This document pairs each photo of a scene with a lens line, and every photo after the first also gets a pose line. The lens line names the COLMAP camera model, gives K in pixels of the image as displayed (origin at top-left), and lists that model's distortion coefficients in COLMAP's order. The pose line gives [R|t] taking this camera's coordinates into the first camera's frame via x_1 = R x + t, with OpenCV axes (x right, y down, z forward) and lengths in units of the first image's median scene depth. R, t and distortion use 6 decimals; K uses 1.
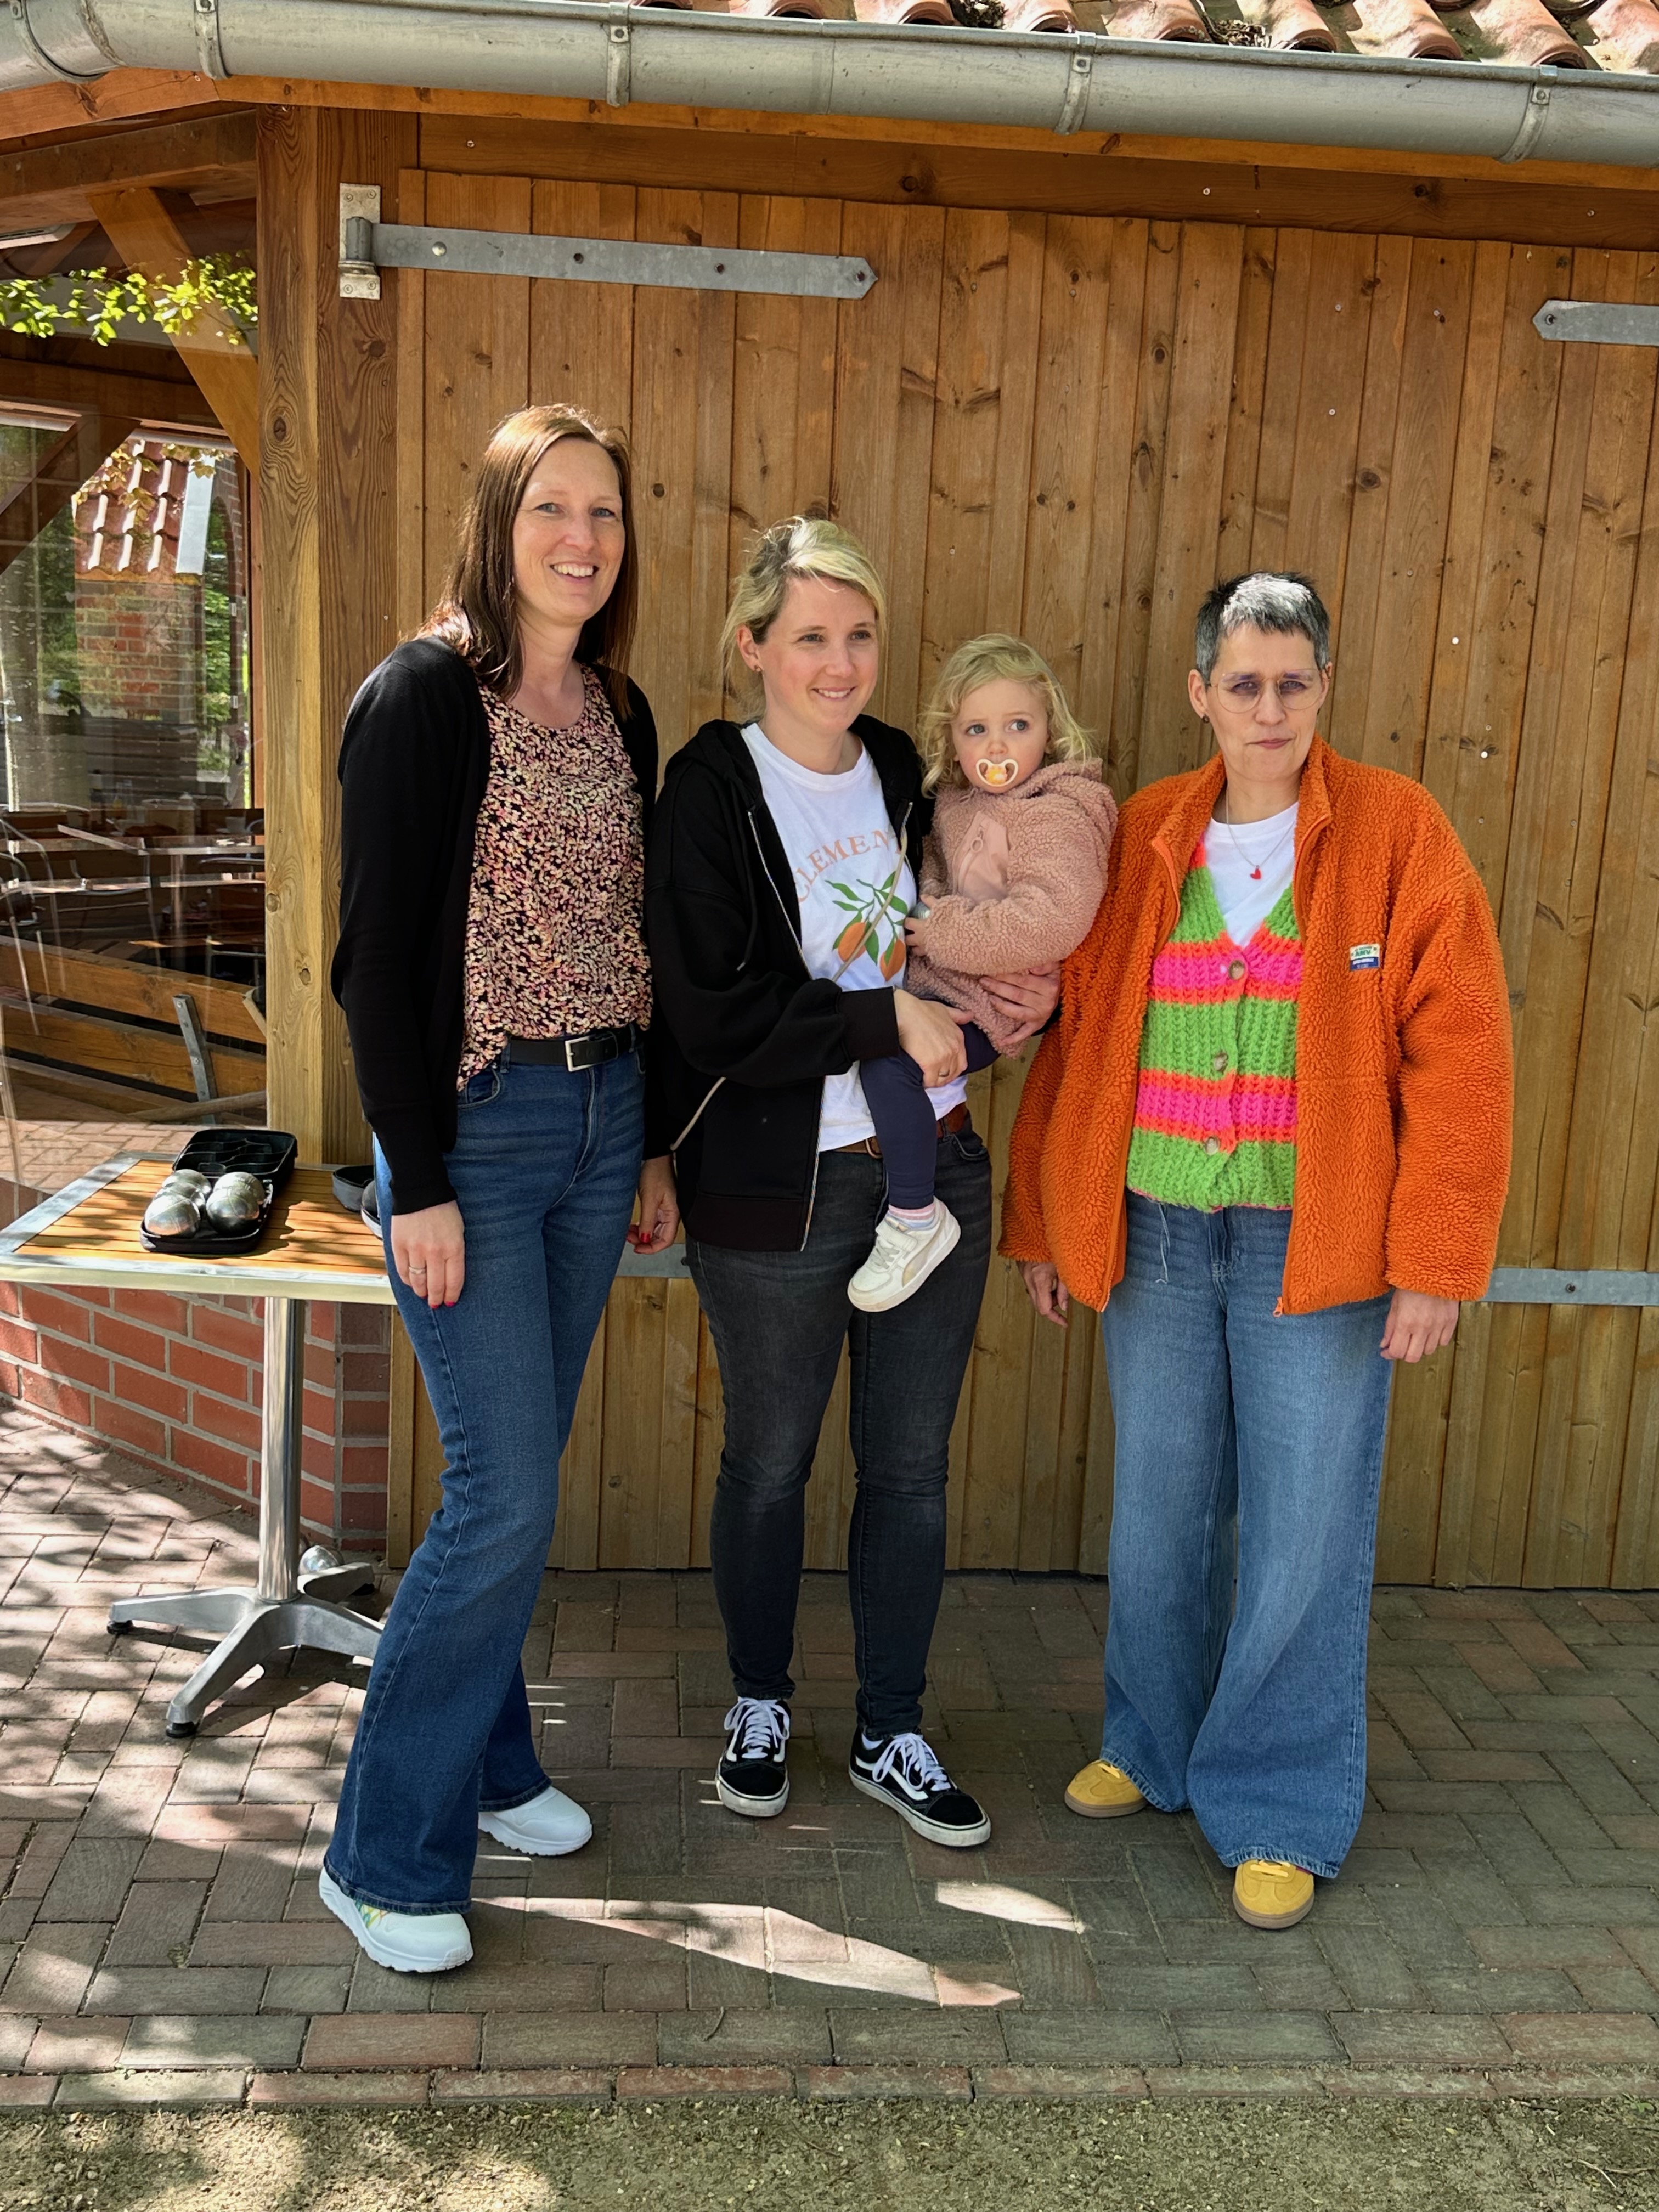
lens RADIAL K [[2369.4, 0, 823.4], [0, 2369.4, 1127.6], [0, 0, 1]] dist [0.068594, 0.000000]
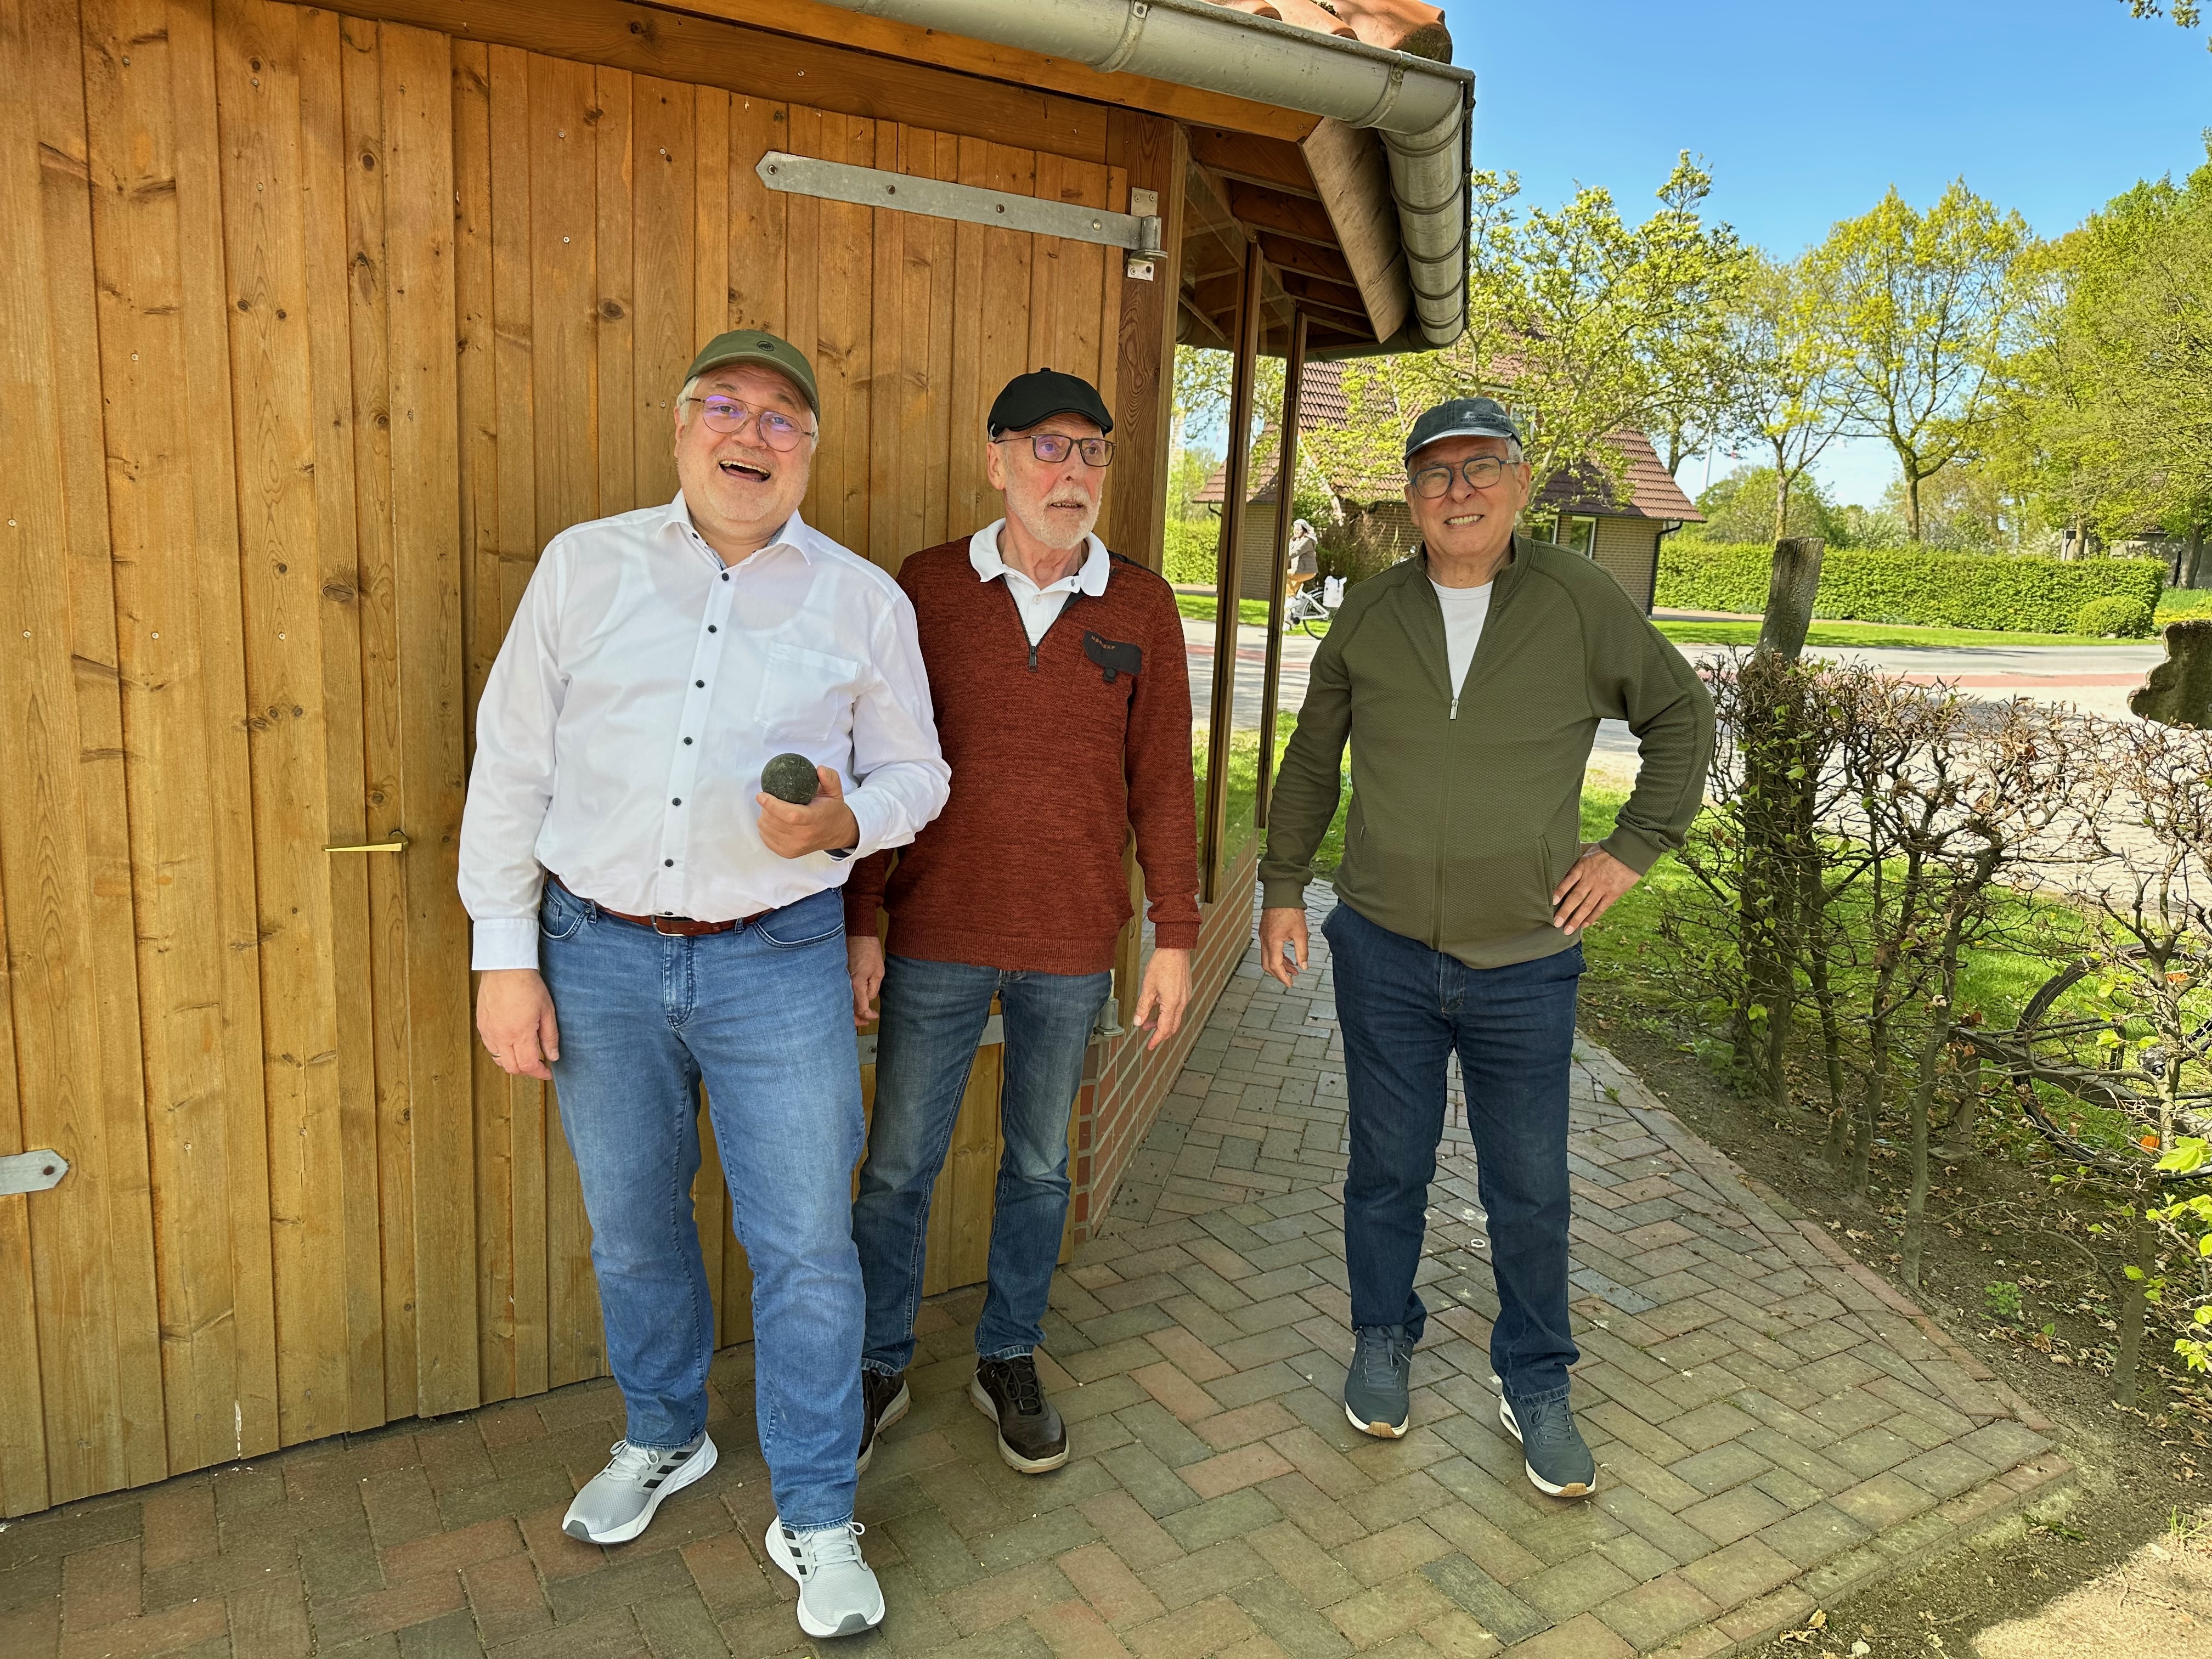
lens RADIAL K [[1519.3, 0, 1096.2], [0, 1519.3, 804.2], [0, 0, 1]] dist [0.037314, -0.053597]
pose [[0.890053, -0.082715, 0.448290, 0.104959], [0.082208, 0.996402, 0.020631, -0.060160], [-0.448383, 0.018491, 0.893650, 0.338962]]
